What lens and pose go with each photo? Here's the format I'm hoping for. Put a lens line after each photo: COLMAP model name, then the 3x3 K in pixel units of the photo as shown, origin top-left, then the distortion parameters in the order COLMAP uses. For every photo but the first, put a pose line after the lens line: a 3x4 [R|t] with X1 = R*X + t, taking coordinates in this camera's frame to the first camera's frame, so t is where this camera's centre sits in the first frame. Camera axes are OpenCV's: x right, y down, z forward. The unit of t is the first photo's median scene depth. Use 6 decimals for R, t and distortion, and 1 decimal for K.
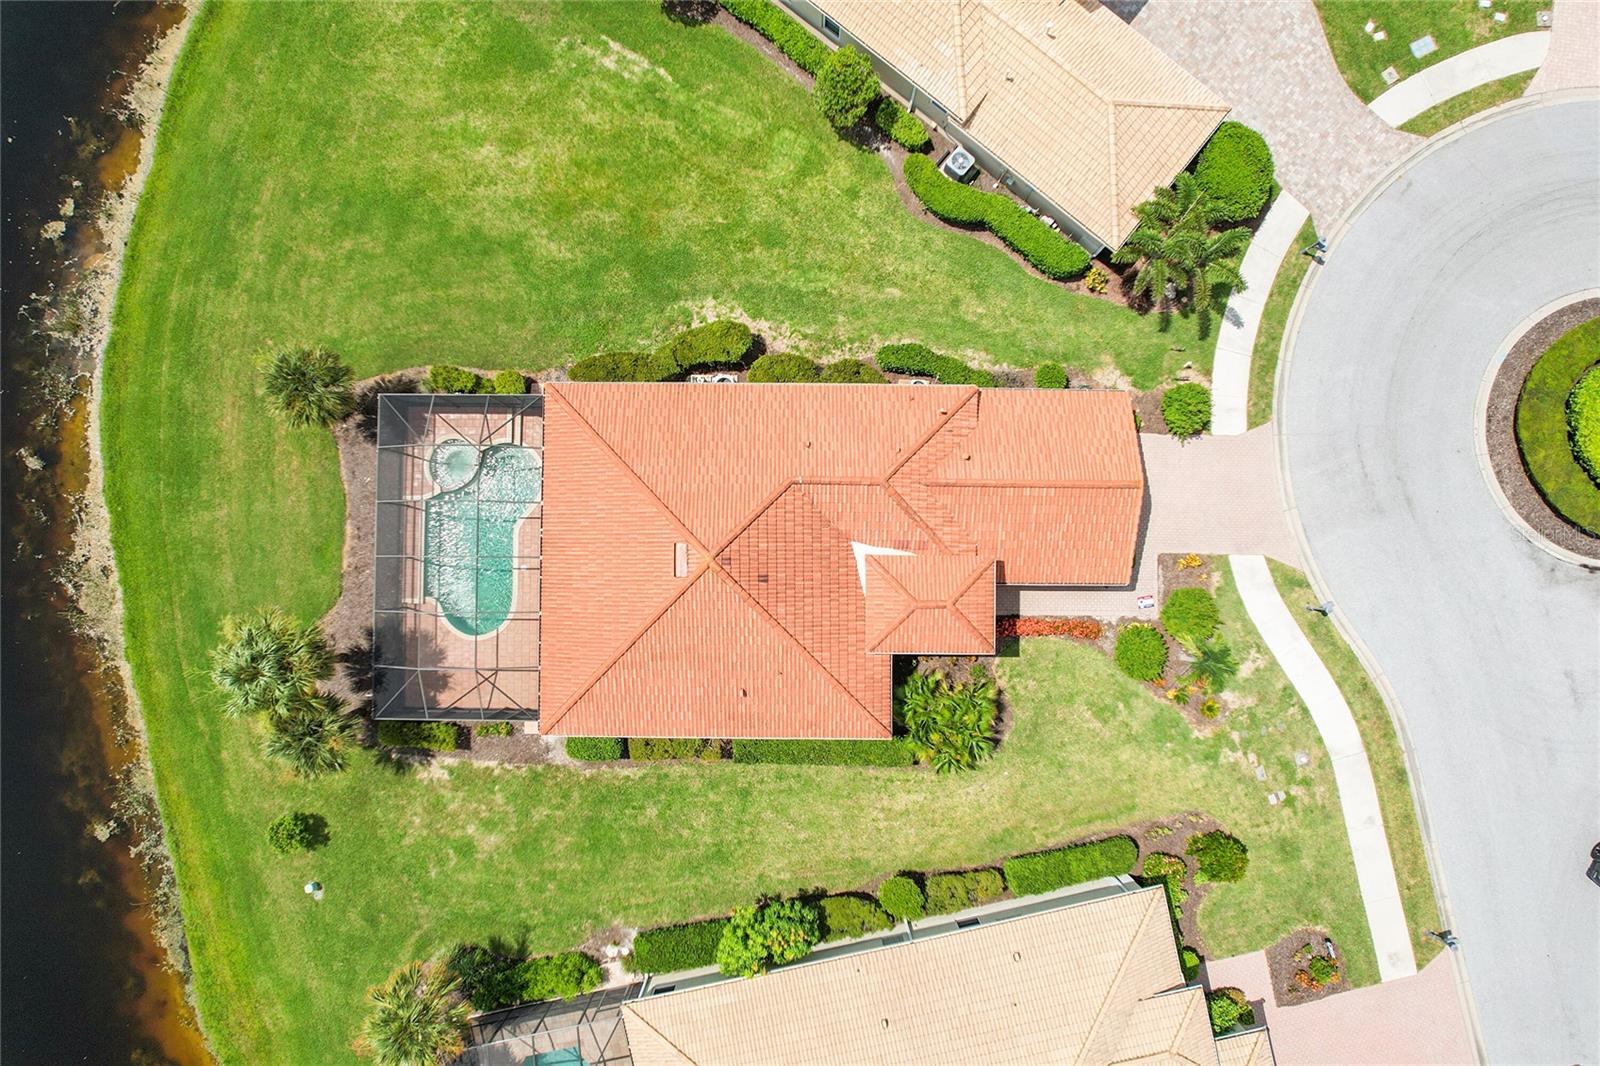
lens RADIAL K [[1020.7, 0, 807.1], [0, 1020.7, 529.6], [0, 0, 1]] dist [-0.073772, 0.067288]
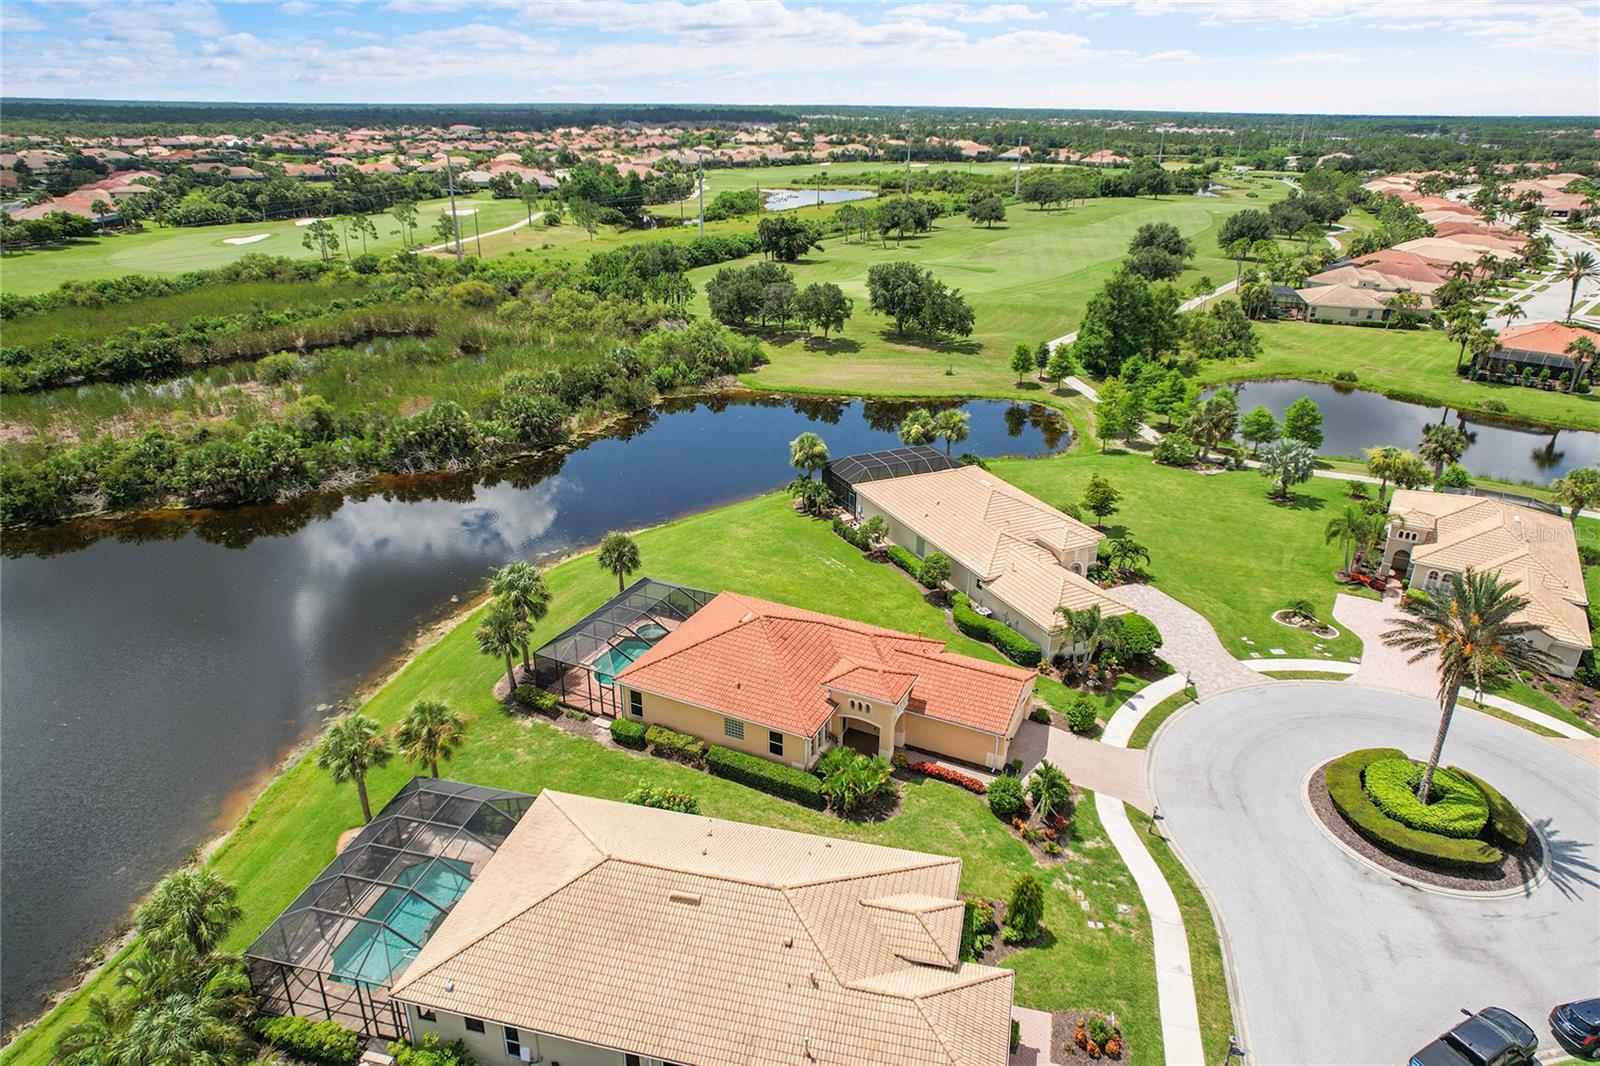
lens RADIAL K [[1017.3, 0, 807.6], [0, 1017.3, 530.0], [0, 0, 1]] dist [-0.068098, 0.061702]
pose [[0.903518, 0.172426, -0.392331, 0.543858], [-0.428484, 0.379433, -0.820019, 1.173572], [0.007471, 0.909010, 0.416707, 0.116660]]
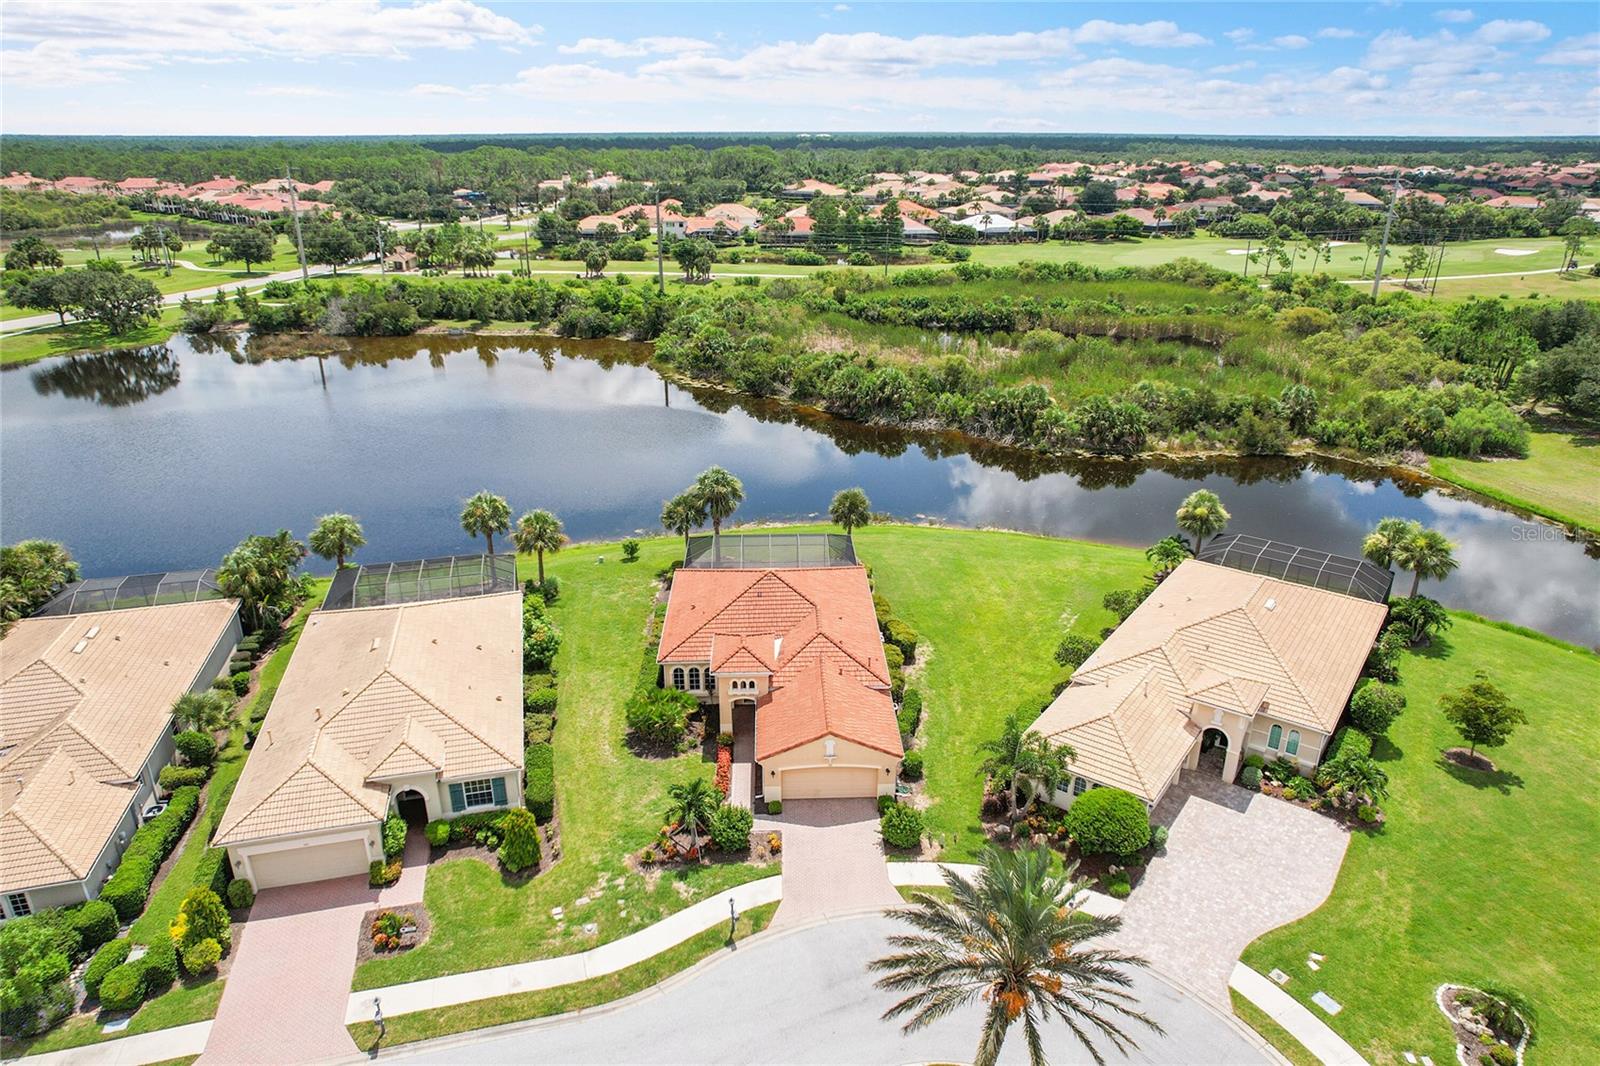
lens RADIAL K [[1017.3, 0, 807.6], [0, 1017.3, 530.0], [0, 0, 1]] dist [-0.068098, 0.061702]
pose [[0.046264, 0.364931, -0.929885, 1.337713], [-0.998403, 0.047111, -0.031184, 0.013118], [0.032428, 0.929842, 0.366527, 0.230620]]
